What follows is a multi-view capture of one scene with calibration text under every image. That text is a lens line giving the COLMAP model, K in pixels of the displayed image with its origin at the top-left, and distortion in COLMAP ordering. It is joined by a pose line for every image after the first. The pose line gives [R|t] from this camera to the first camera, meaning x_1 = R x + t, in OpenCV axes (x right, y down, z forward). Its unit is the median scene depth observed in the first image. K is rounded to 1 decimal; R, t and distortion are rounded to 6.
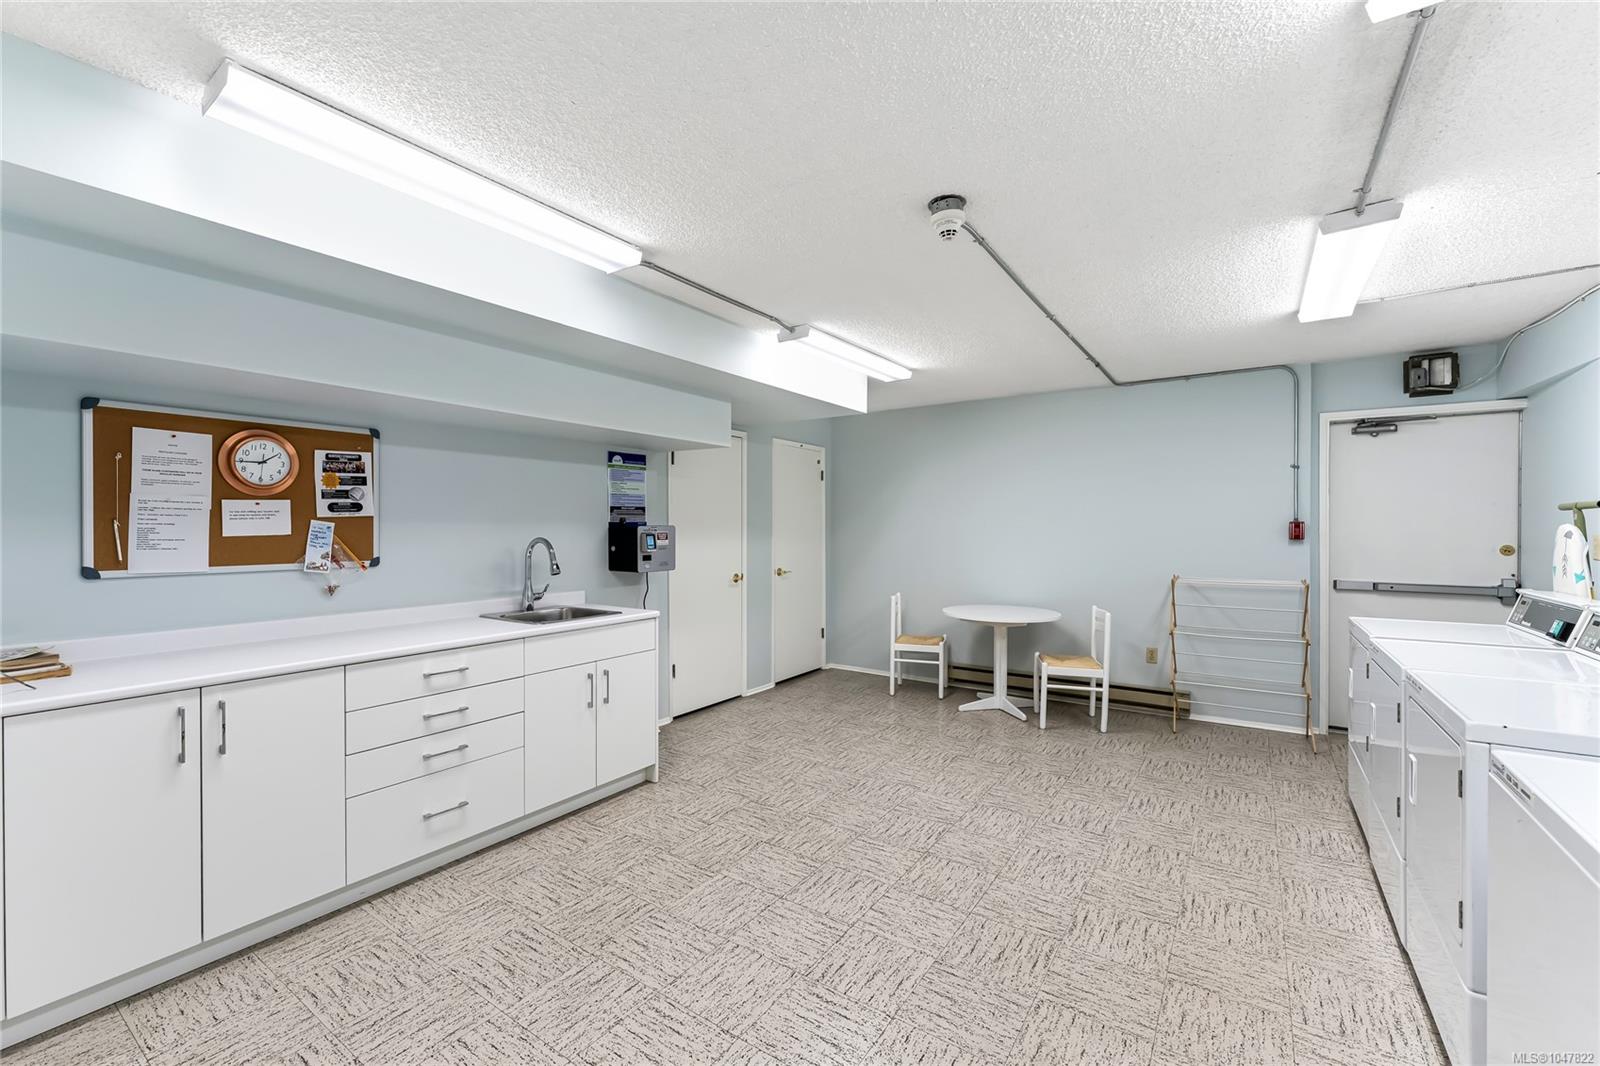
lens RADIAL K [[645.2, 0, 788.8], [0, 645.2, 530.9], [0, 0, 1]] dist [0.004578, -0.000270]
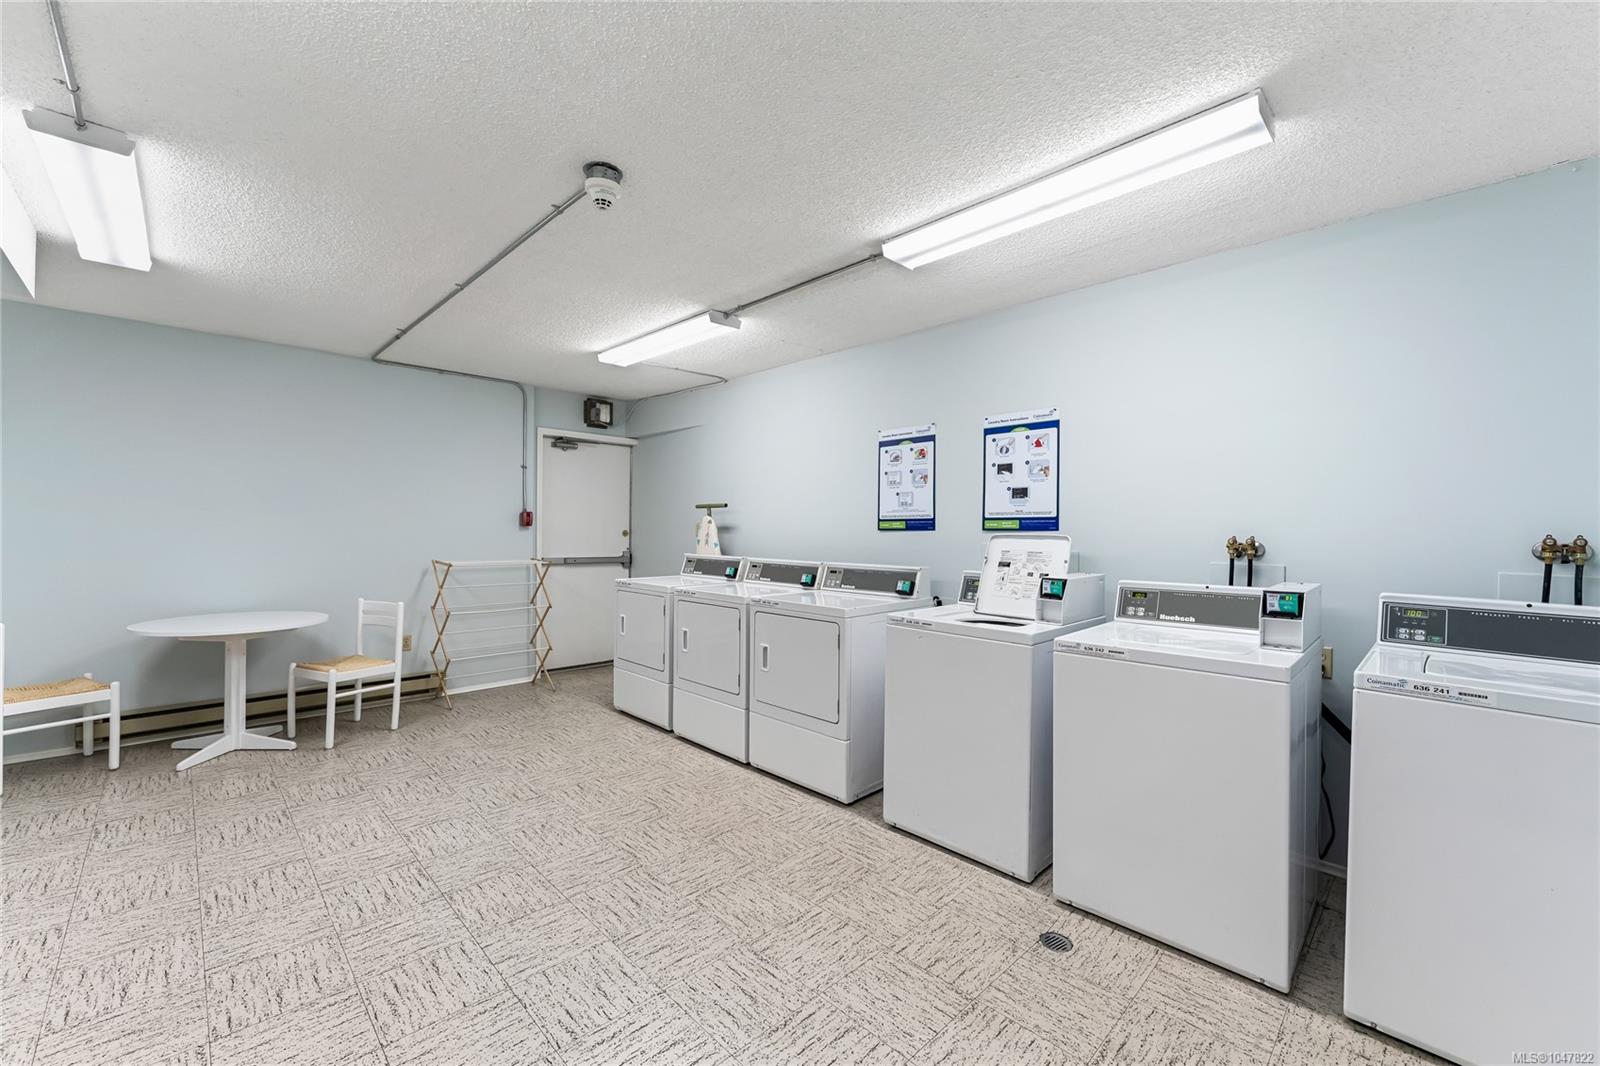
lens RADIAL K [[645.2, 0, 785.3], [0, 645.2, 531.8], [0, 0, 1]] dist [0.004578, -0.000270]
pose [[0.215930, -0.001490, 0.976408, -0.347160], [-0.007862, 0.999964, 0.003264, 0.018019], [-0.976377, -0.008382, 0.215911, 0.273874]]
